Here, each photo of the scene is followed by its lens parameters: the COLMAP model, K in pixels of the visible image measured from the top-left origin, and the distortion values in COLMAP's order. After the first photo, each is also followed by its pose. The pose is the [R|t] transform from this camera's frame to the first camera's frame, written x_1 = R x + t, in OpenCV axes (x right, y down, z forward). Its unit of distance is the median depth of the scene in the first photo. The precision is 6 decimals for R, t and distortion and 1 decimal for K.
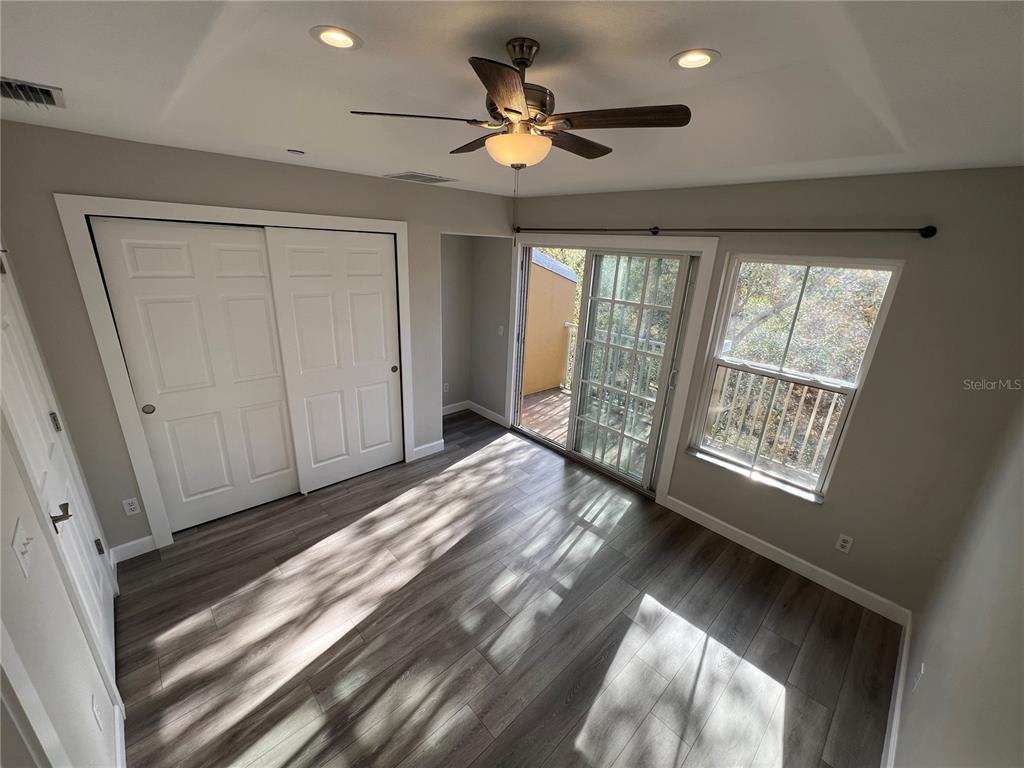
lens RADIAL K [[405.9, 0, 512.9], [0, 405.9, 384.7], [0, 0, 1]] dist [0.000090, 0.000384]
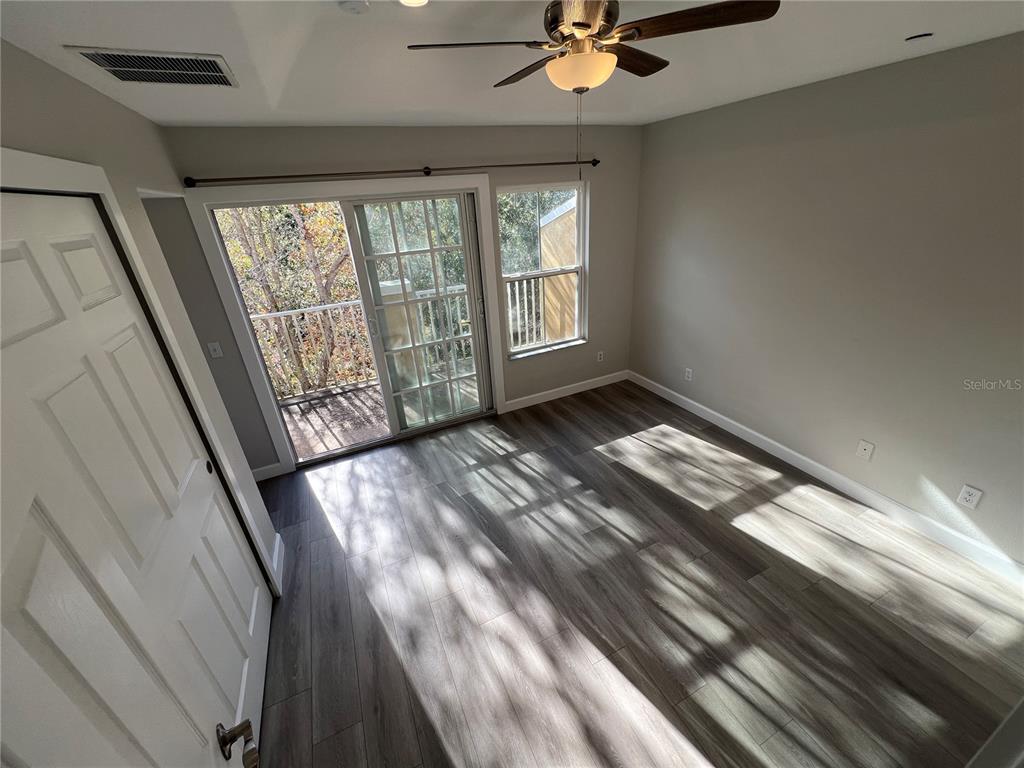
lens RADIAL K [[405.9, 0, 512.9], [0, 405.9, 384.7], [0, 0, 1]] dist [0.000090, 0.000384]
pose [[0.321472, -0.462053, 0.826536, -0.623218], [0.380858, 0.862246, 0.333885, -0.176073], [-0.866950, 0.207458, 0.453165, 0.465892]]
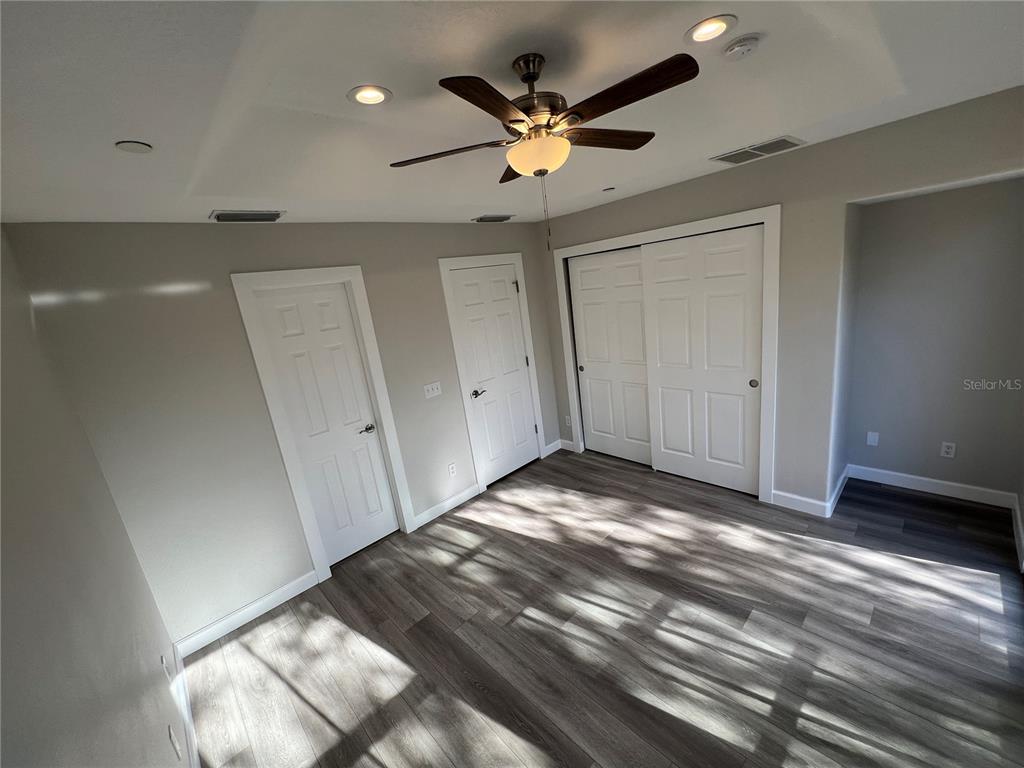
lens RADIAL K [[405.9, 0, 512.9], [0, 405.9, 384.7], [0, 0, 1]] dist [0.000090, 0.000384]
pose [[0.005899, 0.195647, -0.980657, 0.618717], [-0.196489, 0.961782, 0.190700, -0.113846], [0.980488, 0.191564, 0.044116, 0.545626]]
